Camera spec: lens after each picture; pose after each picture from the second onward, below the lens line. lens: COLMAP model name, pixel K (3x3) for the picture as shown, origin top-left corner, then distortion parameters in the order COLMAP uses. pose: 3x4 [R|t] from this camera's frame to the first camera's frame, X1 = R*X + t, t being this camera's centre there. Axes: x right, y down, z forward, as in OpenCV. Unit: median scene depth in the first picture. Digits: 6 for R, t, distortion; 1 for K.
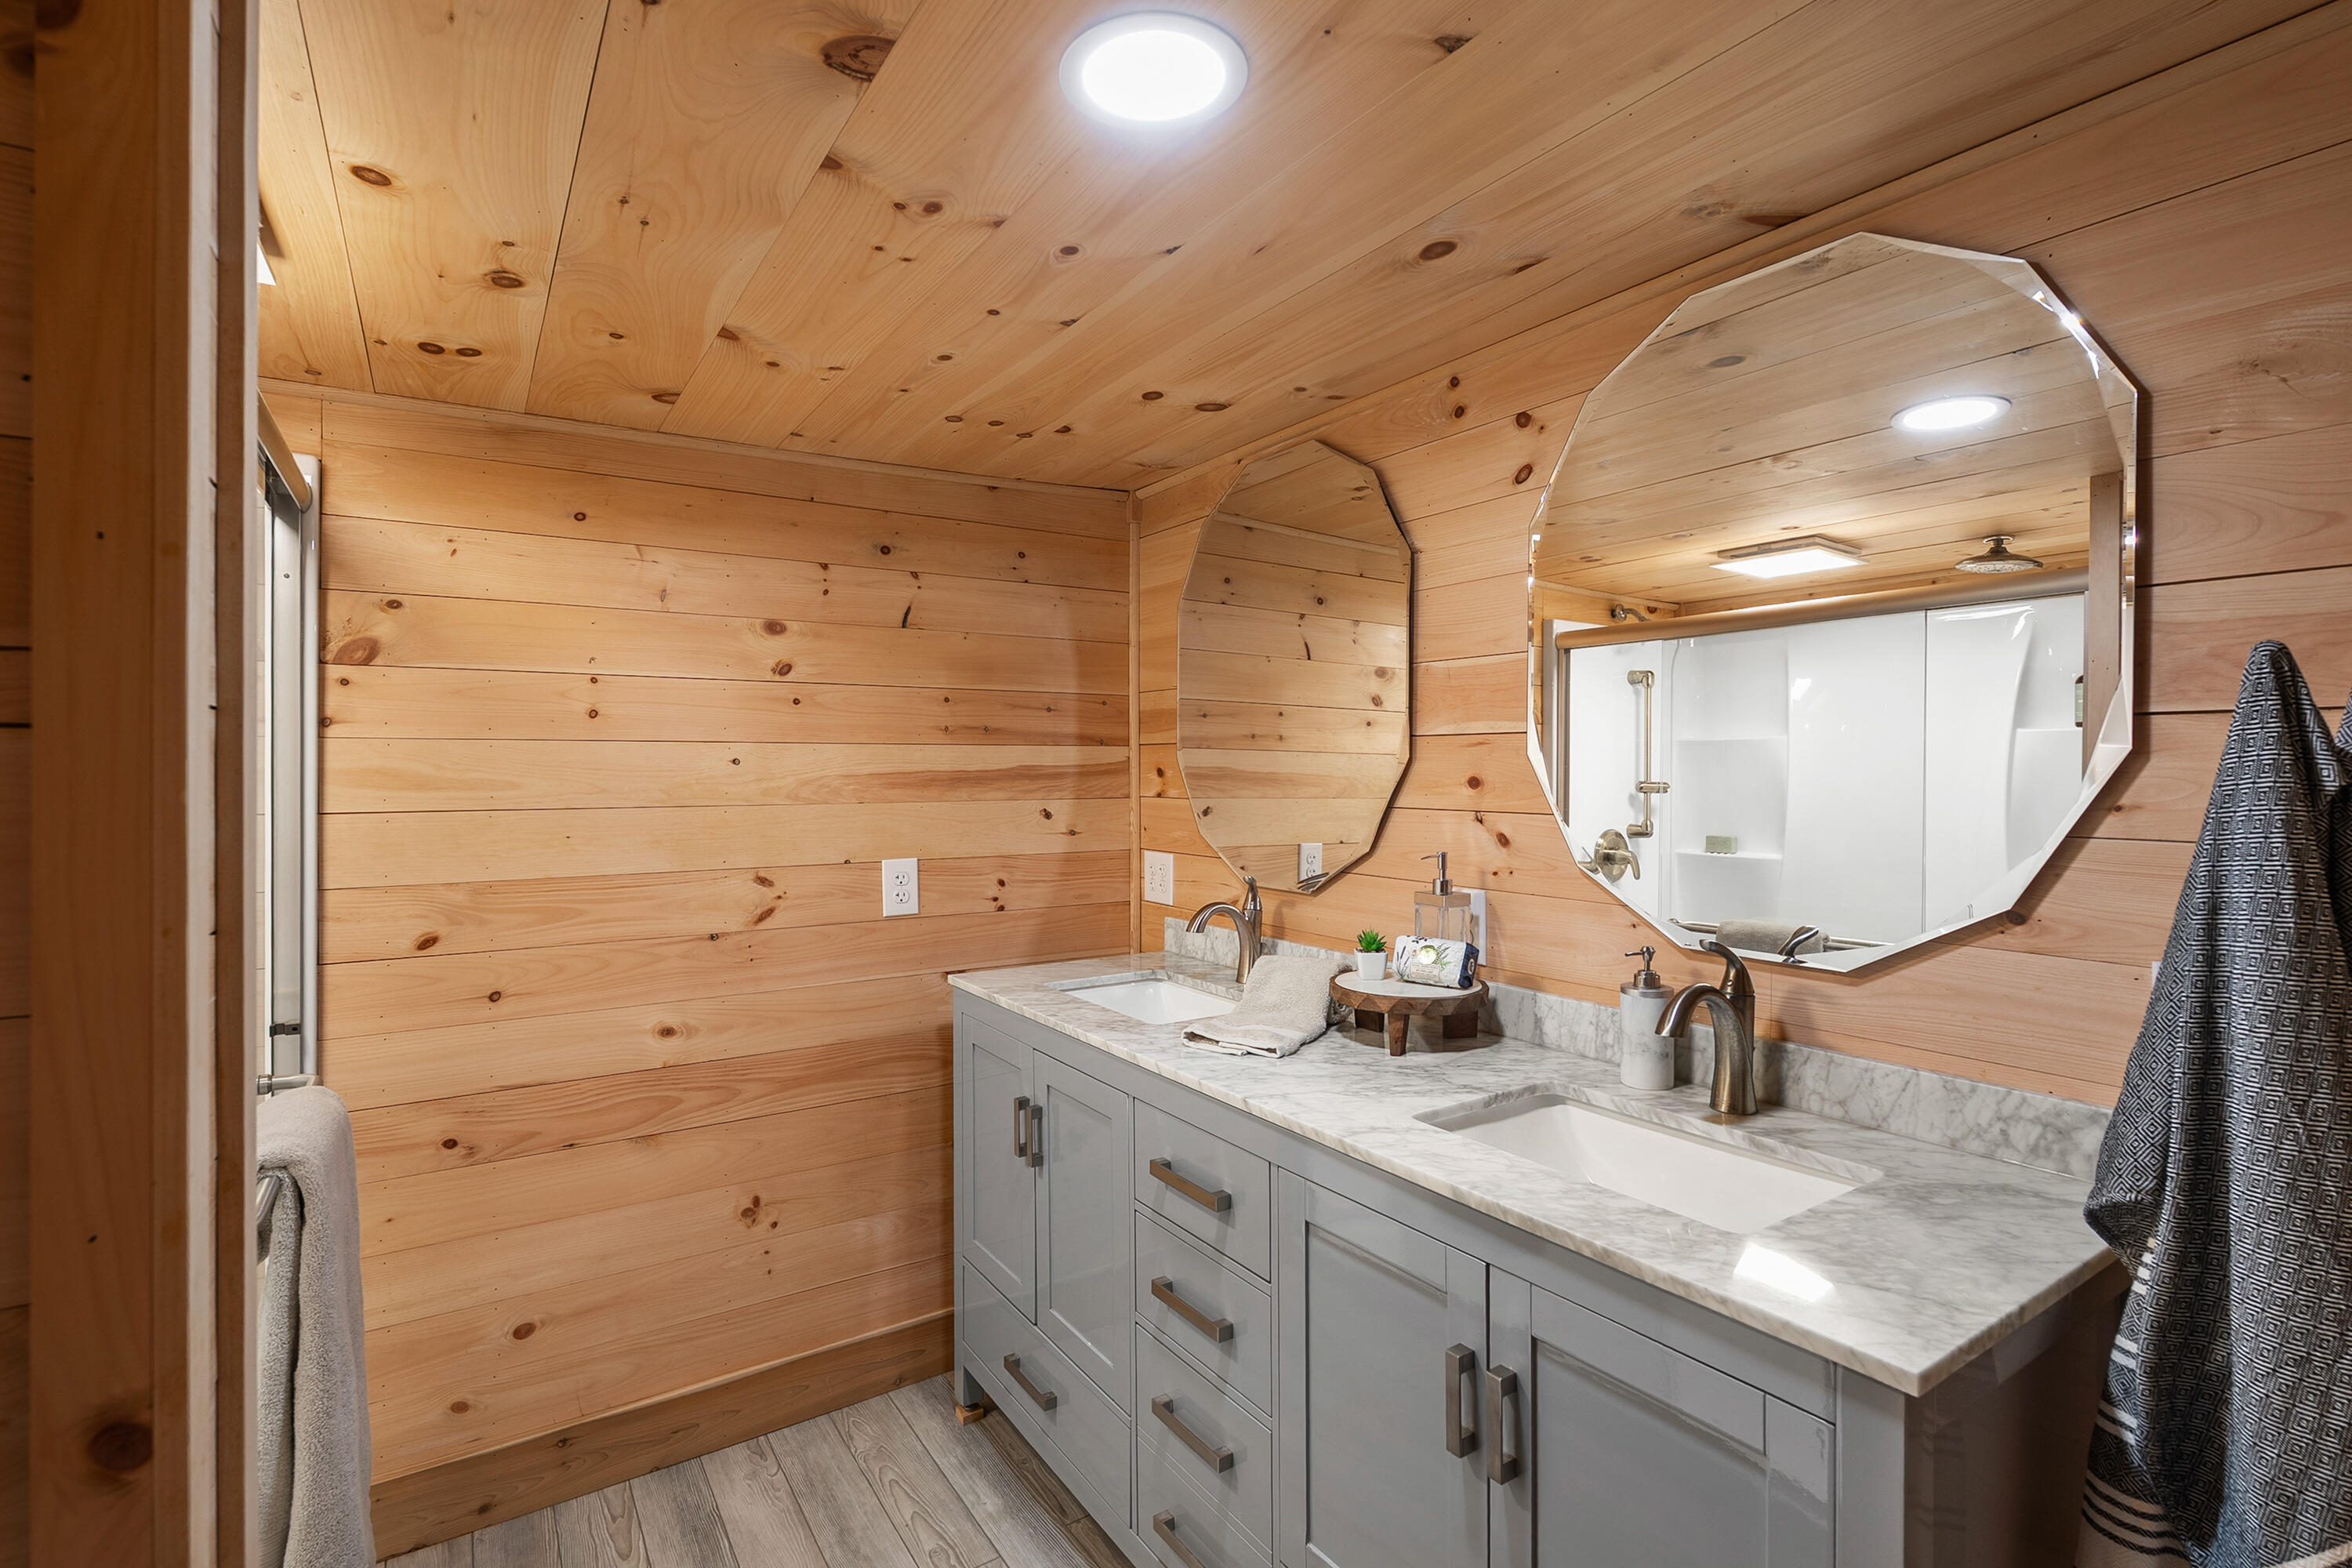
lens RADIAL K [[1103.5, 0, 1176.0], [0, 1103.5, 784.0], [0, 0, 1]] dist [-0.001543, -0.000435]
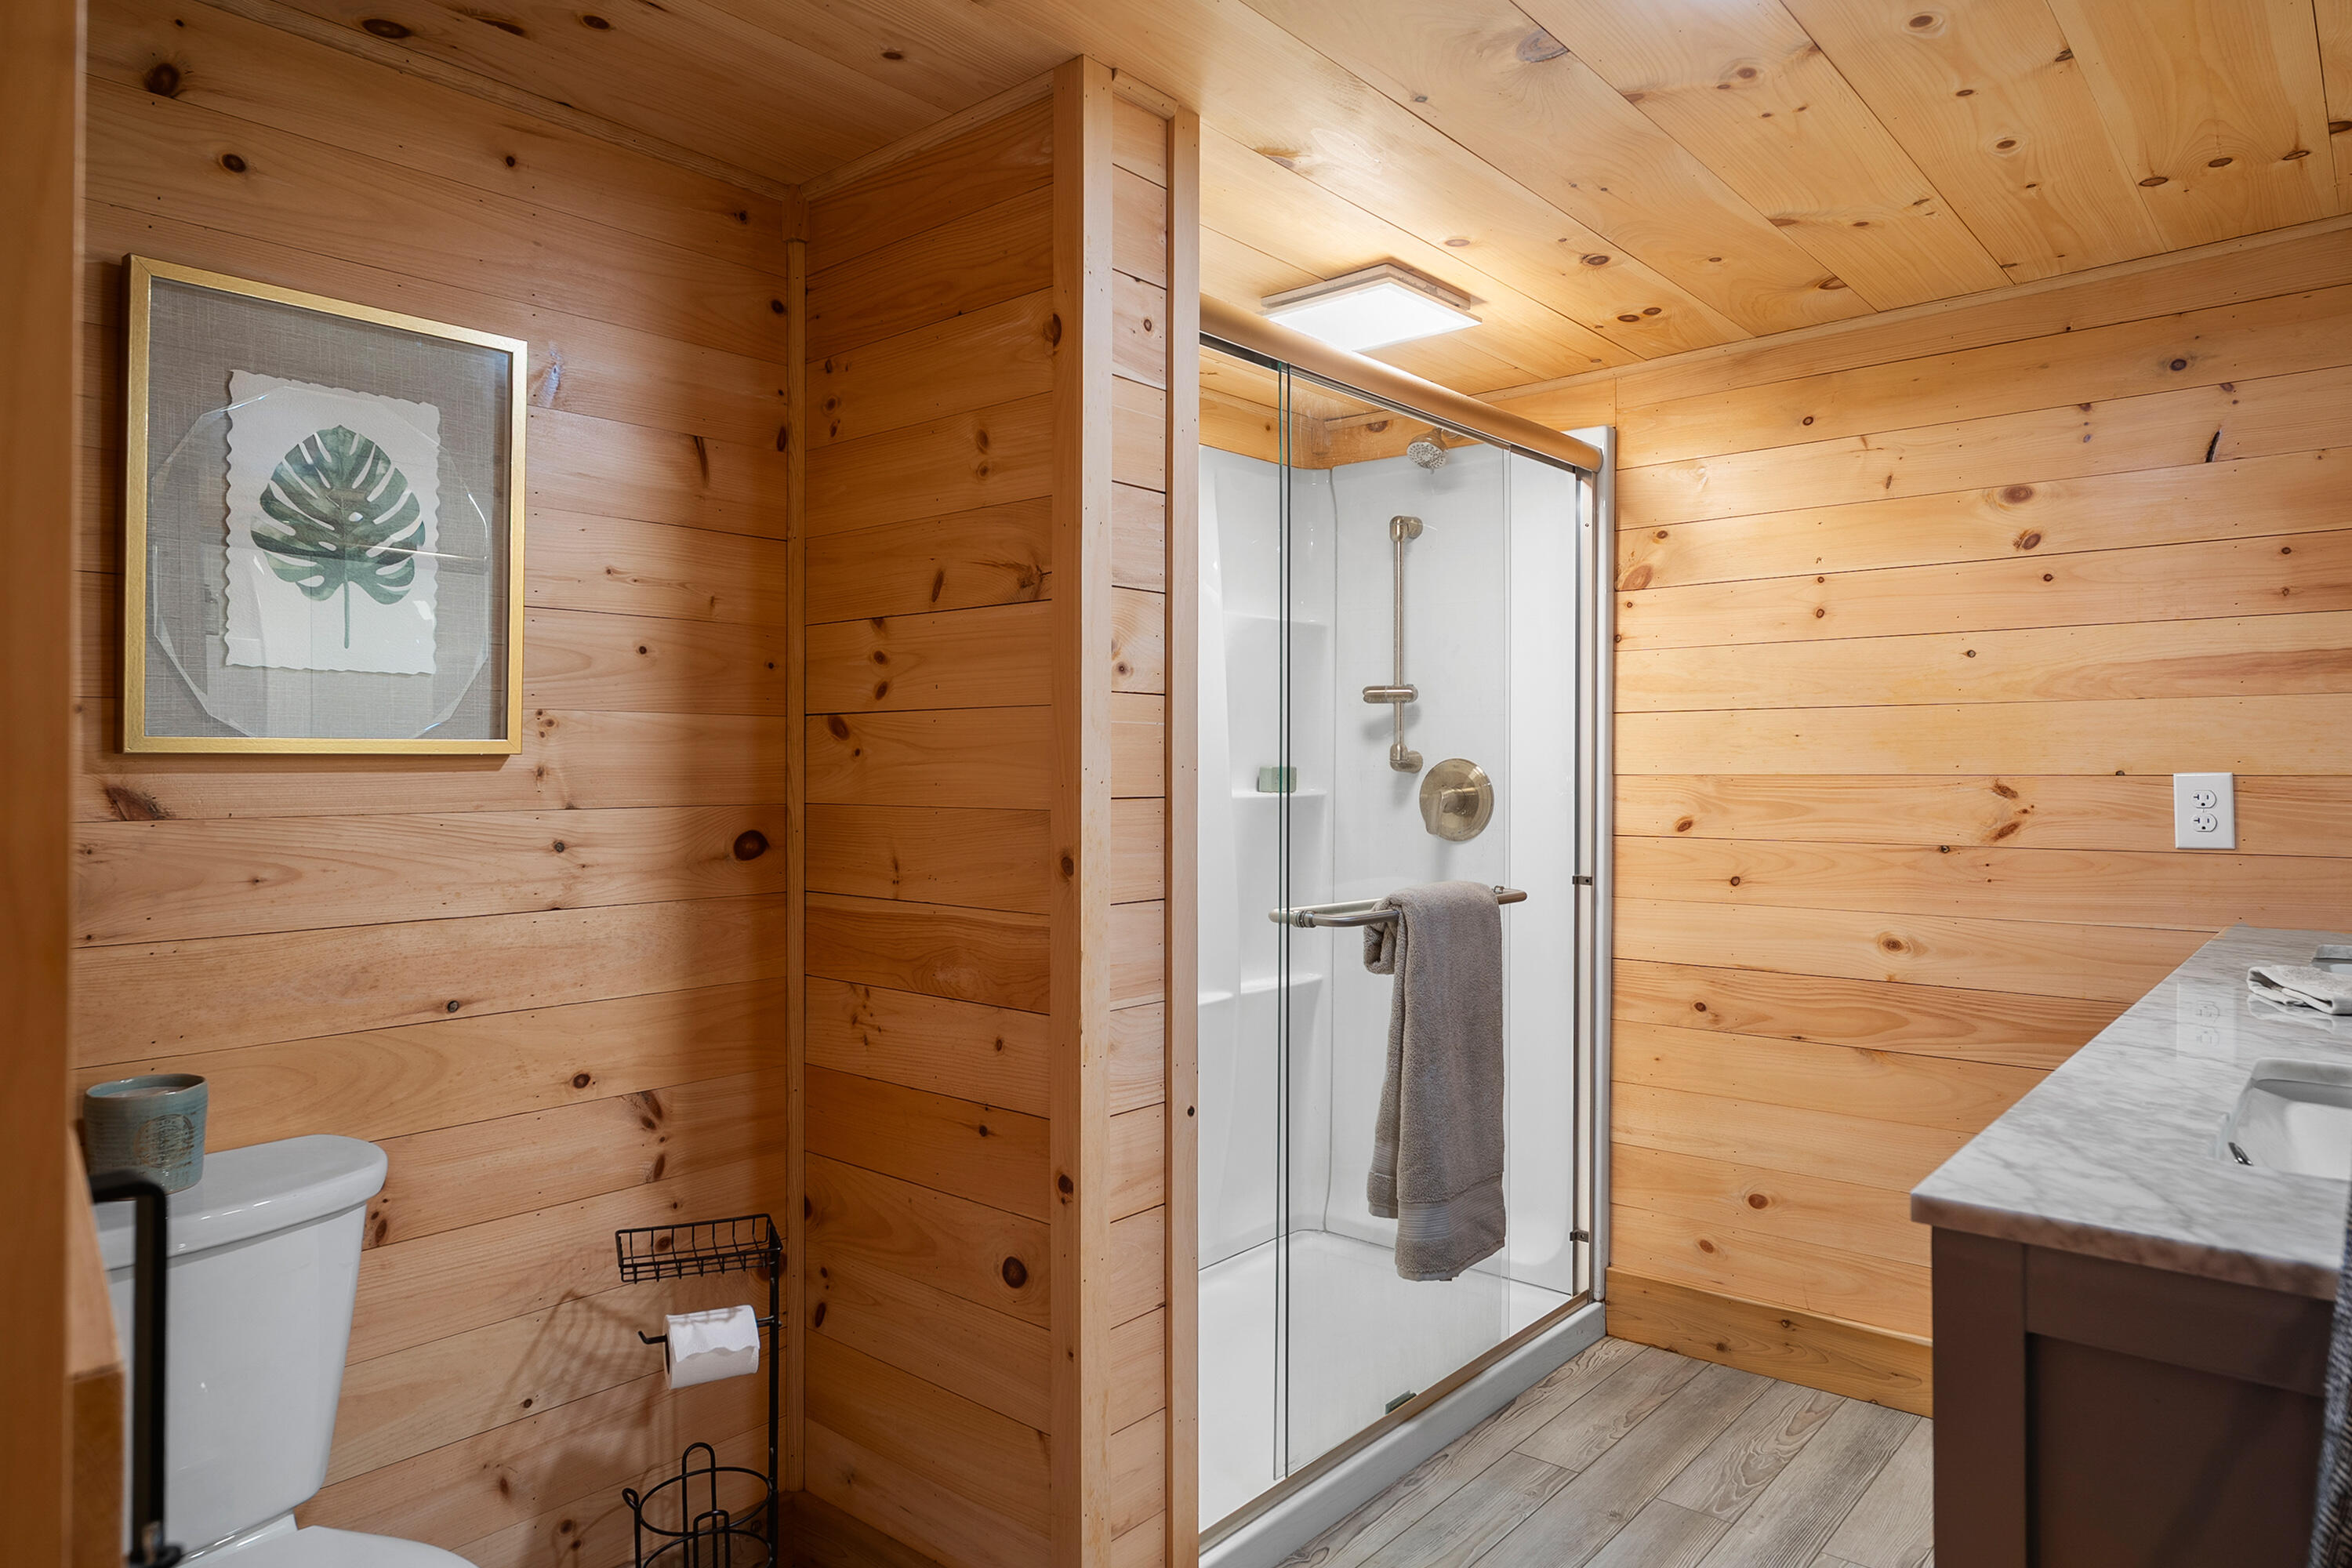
lens RADIAL K [[1440.9, 0, 1177.6], [0, 1440.9, 762.6], [0, 0, 1]] dist [0.002299, 0.002128]
pose [[0.276604, 0.001092, -0.960983, 0.547819], [-0.009563, 0.999953, -0.001616, 0.076745], [0.960936, 0.009637, 0.276602, 0.071407]]
